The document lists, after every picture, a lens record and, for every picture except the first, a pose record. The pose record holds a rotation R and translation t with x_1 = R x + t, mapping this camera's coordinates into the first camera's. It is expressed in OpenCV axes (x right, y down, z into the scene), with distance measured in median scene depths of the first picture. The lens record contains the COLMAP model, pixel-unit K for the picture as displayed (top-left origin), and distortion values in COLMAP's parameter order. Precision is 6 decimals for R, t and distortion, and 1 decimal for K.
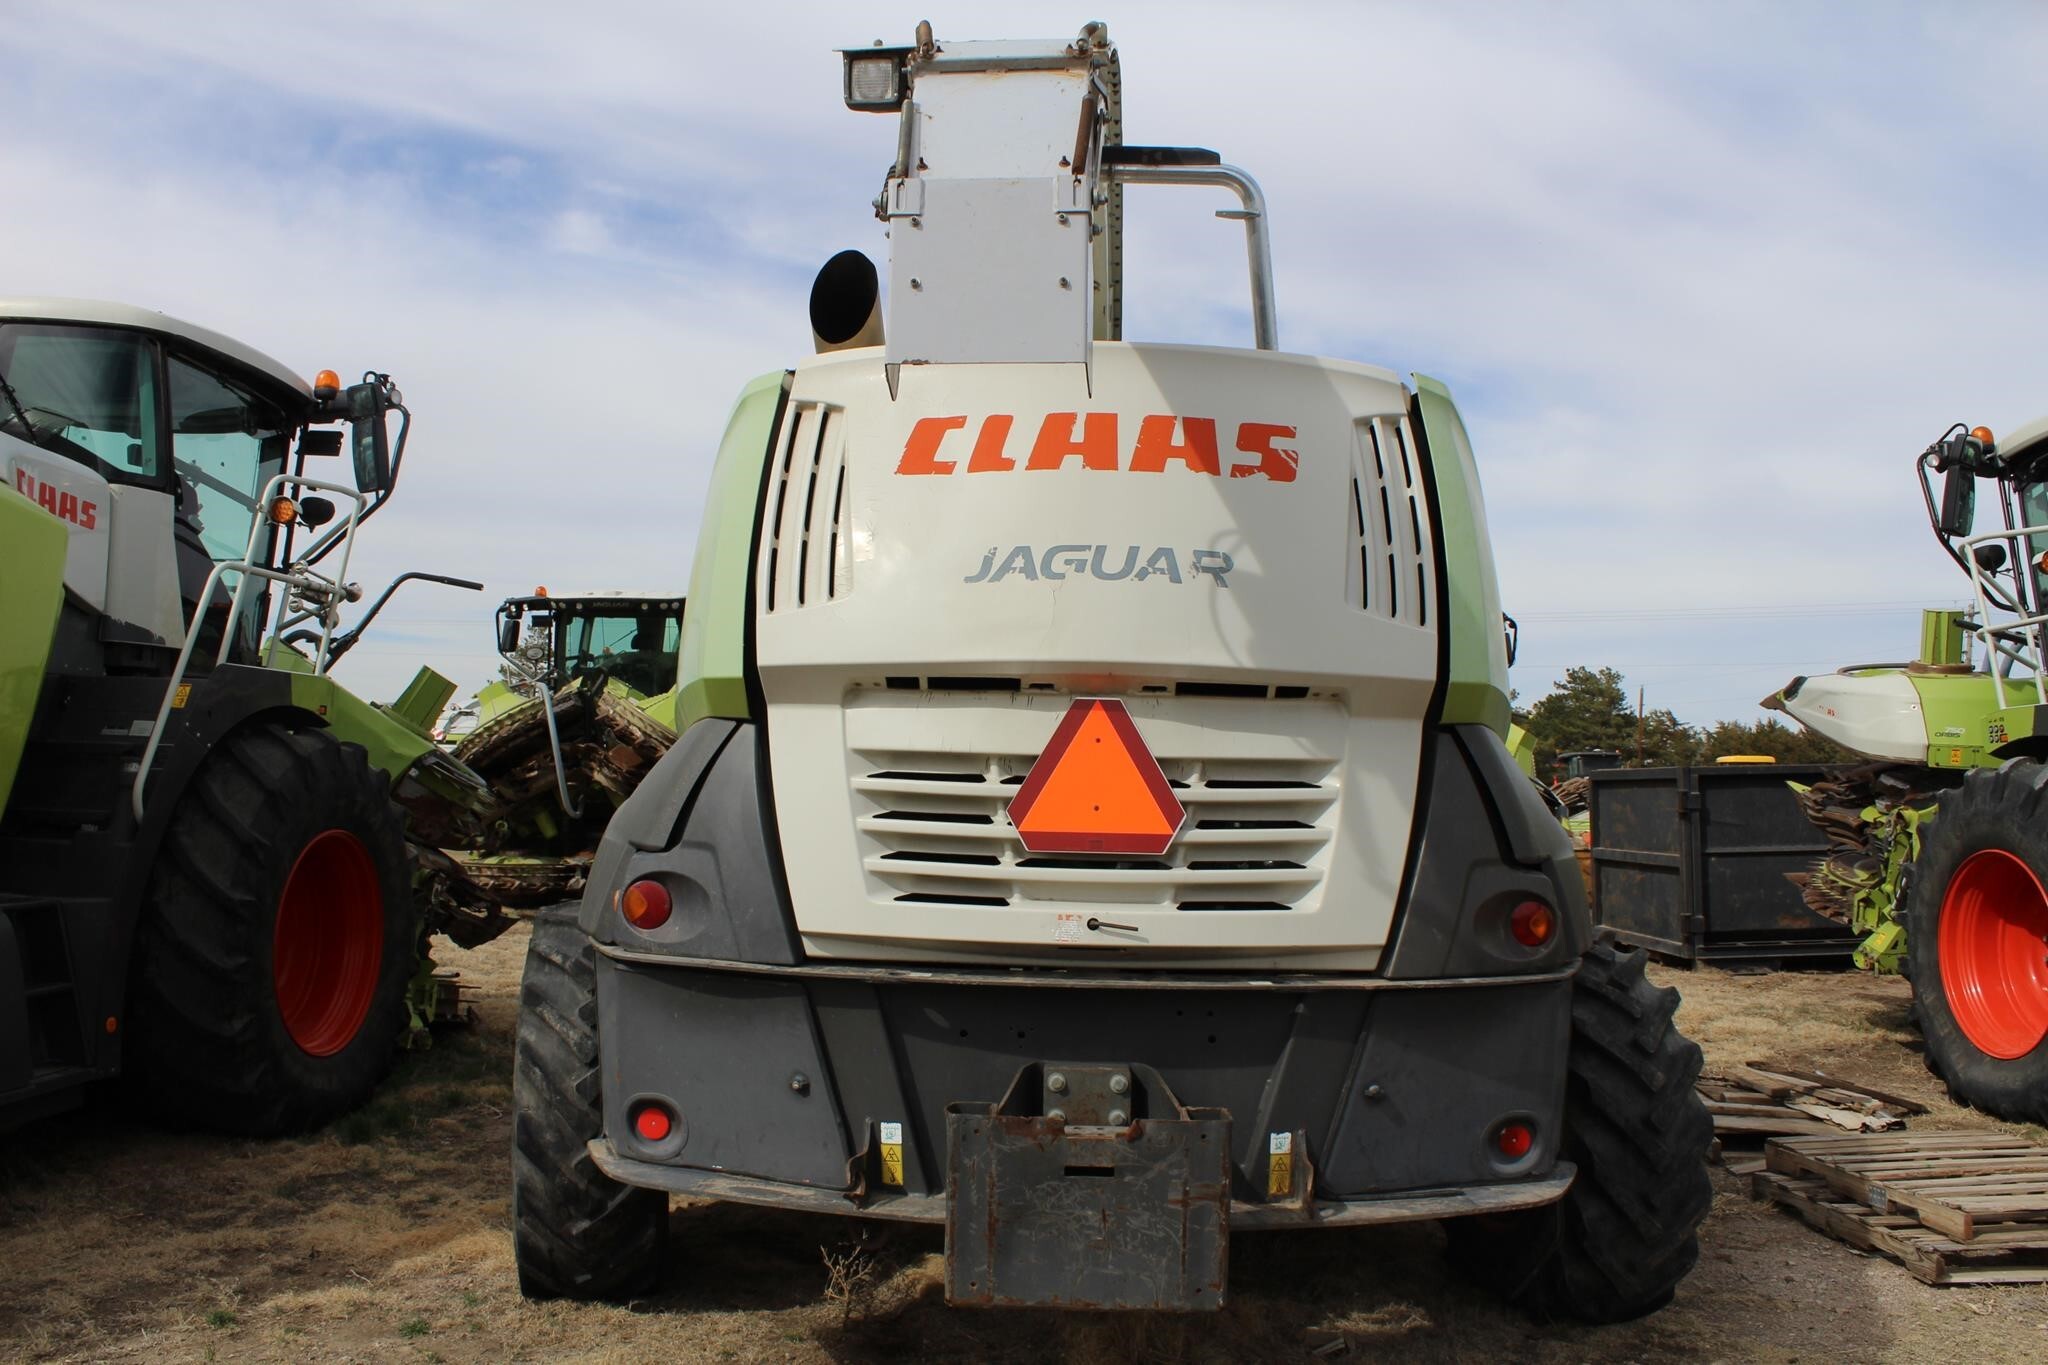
lens RADIAL K [[1730.4, 0, 1025.1], [0, 1730.4, 678.3], [0, 0, 1]] dist [-0.166276, 0.151589]
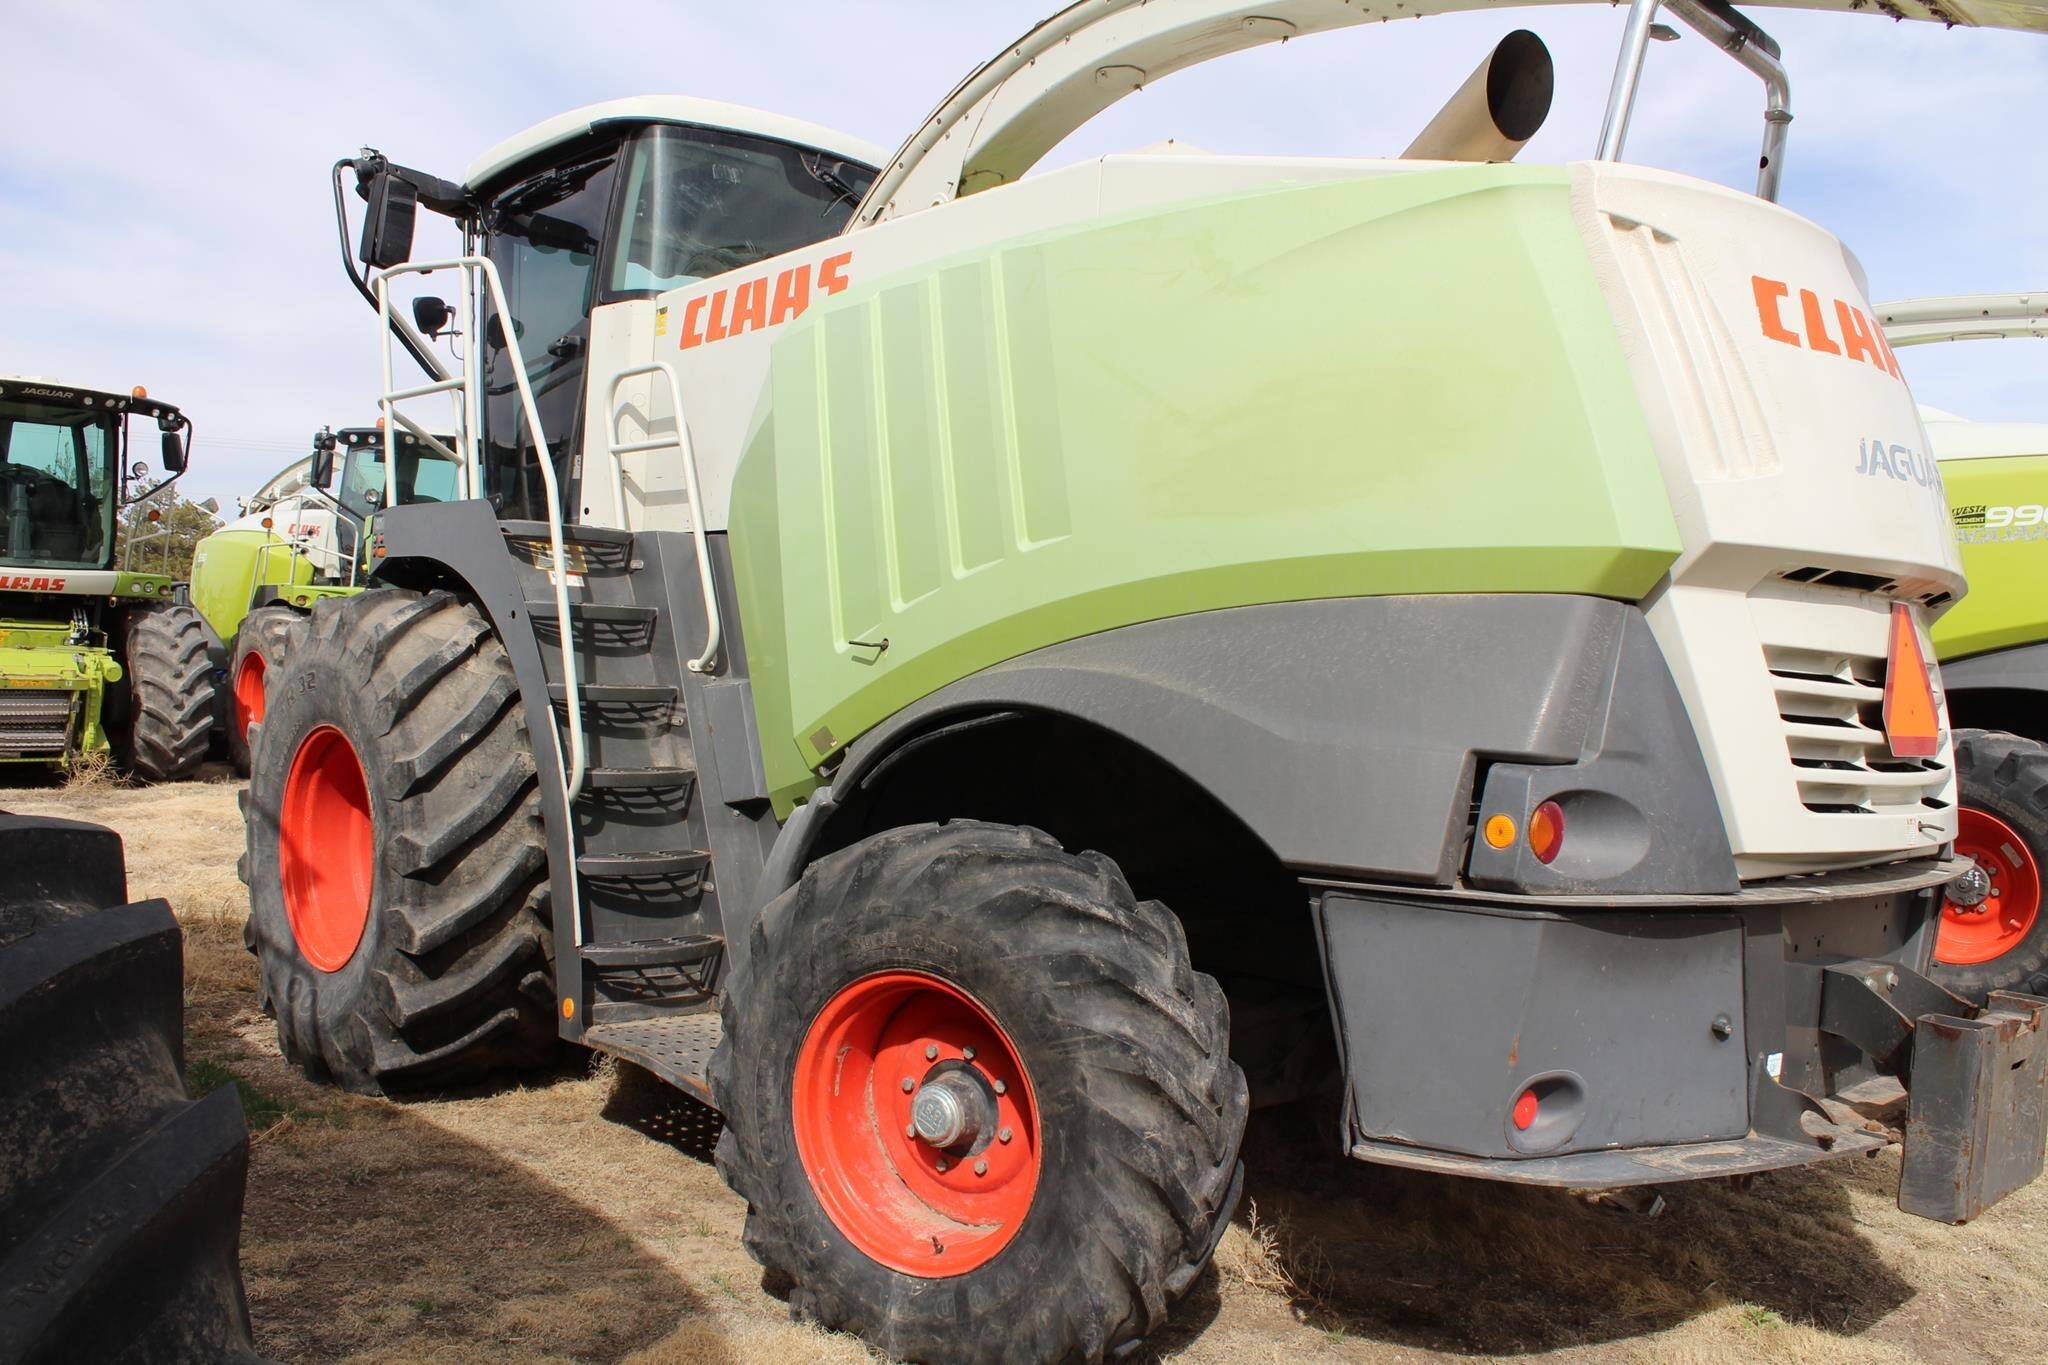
lens RADIAL K [[1730.4, 0, 1023.5], [0, 1730.4, 688.5], [0, 0, 1]] dist [-0.166276, 0.151589]
pose [[0.704195, 0.007427, 0.709968, -0.985601], [-0.076774, 0.994879, 0.065743, 0.036232], [-0.705843, -0.100803, 0.701159, 0.665403]]
